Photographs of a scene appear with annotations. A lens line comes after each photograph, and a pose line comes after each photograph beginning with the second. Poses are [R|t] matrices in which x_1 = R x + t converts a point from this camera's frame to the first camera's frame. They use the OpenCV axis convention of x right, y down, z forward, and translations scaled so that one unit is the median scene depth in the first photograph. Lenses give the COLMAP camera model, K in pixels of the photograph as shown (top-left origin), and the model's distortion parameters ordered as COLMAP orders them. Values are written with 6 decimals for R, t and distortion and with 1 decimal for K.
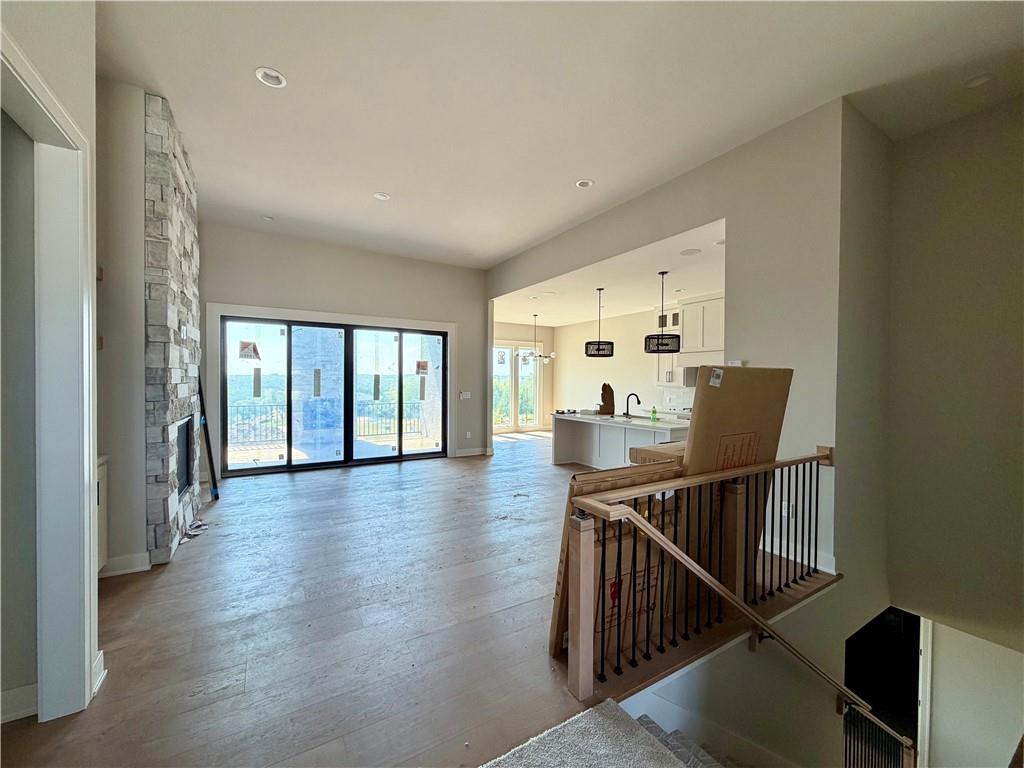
lens RADIAL K [[408.7, 0, 509.8], [0, 408.7, 387.6], [0, 0, 1]] dist [0.000360, 0.000816]
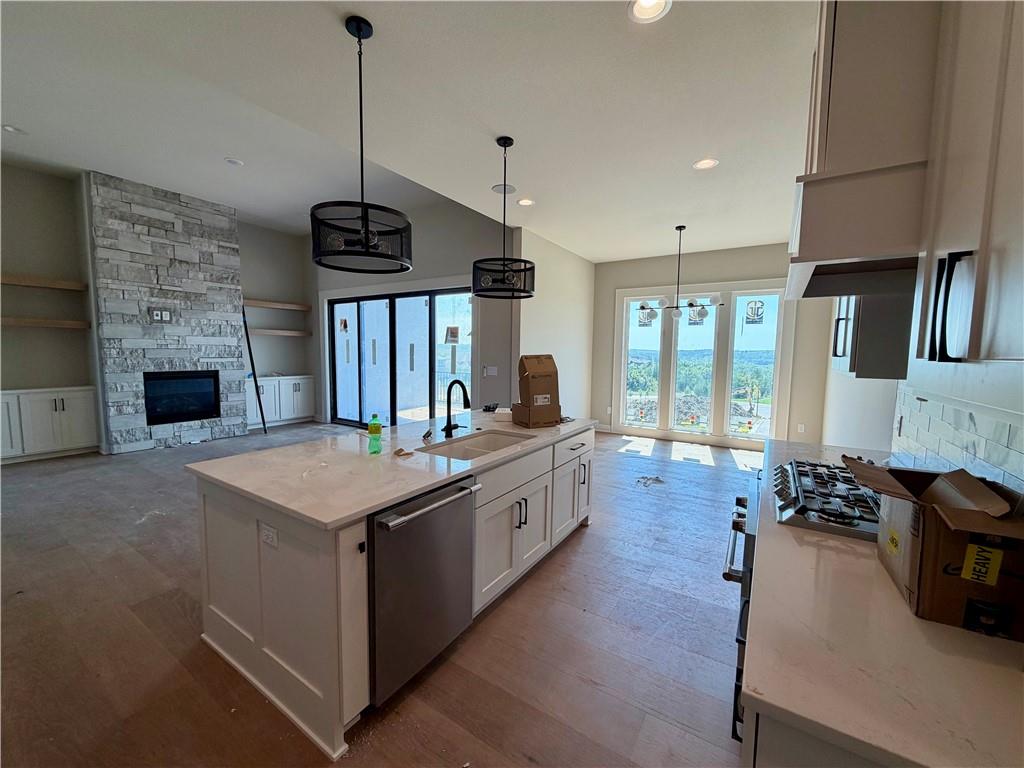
lens RADIAL K [[408.7, 0, 508.1], [0, 408.7, 384.7], [0, 0, 1]] dist [0.000360, 0.000816]
pose [[0.431735, 0.073945, -0.898964, 0.607492], [-0.027129, 0.997248, 0.069001, -0.008669], [0.901593, -0.005402, 0.432553, 0.777054]]
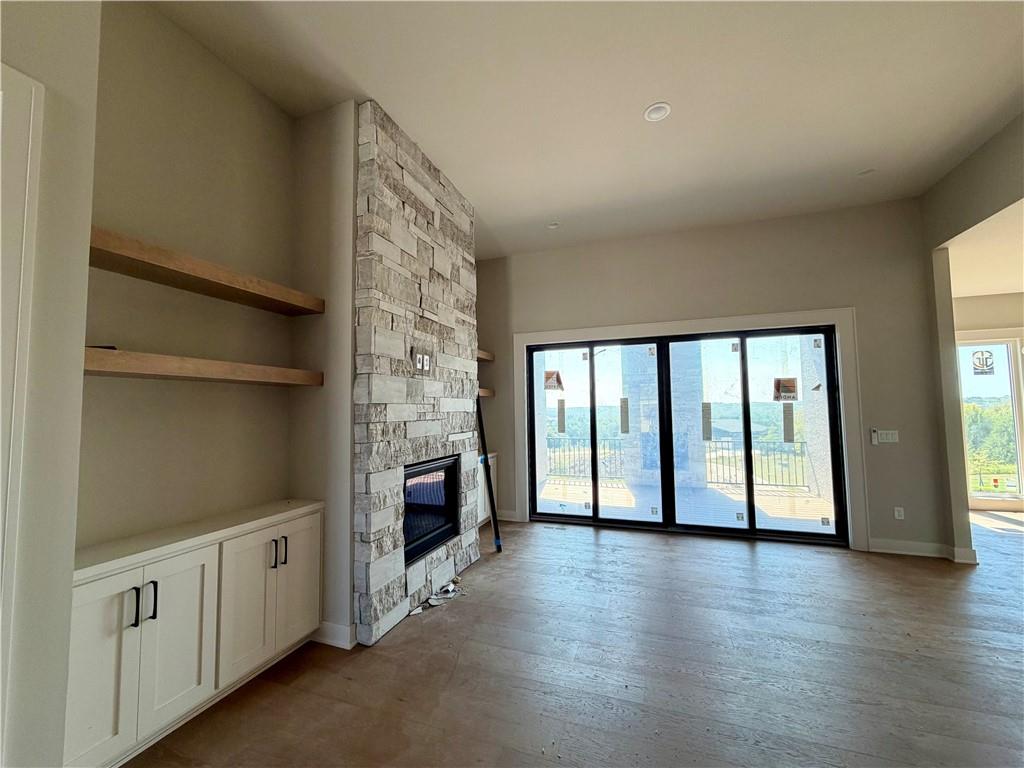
lens RADIAL K [[408.7, 0, 510.1], [0, 408.7, 384.9], [0, 0, 1]] dist [0.000360, 0.000816]
pose [[0.635993, -0.063904, -0.769044, -0.004961], [0.003831, 0.996815, -0.079662, -0.008196], [0.771685, 0.047718, 0.634212, 0.303271]]
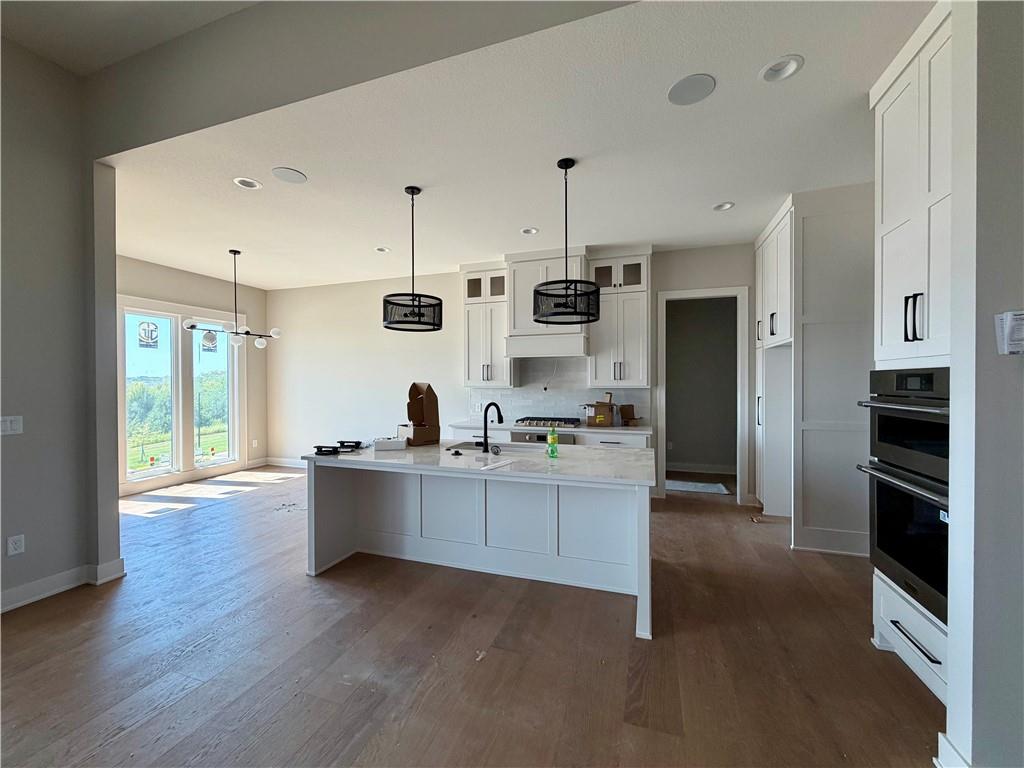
lens RADIAL K [[408.7, 0, 515.7], [0, 408.7, 387.9], [0, 0, 1]] dist [0.000360, 0.000816]
pose [[0.760713, -0.019724, 0.648789, -0.005999], [0.019859, 0.999778, 0.007109, -0.006239], [-0.648785, 0.007476, 0.760935, 0.529508]]
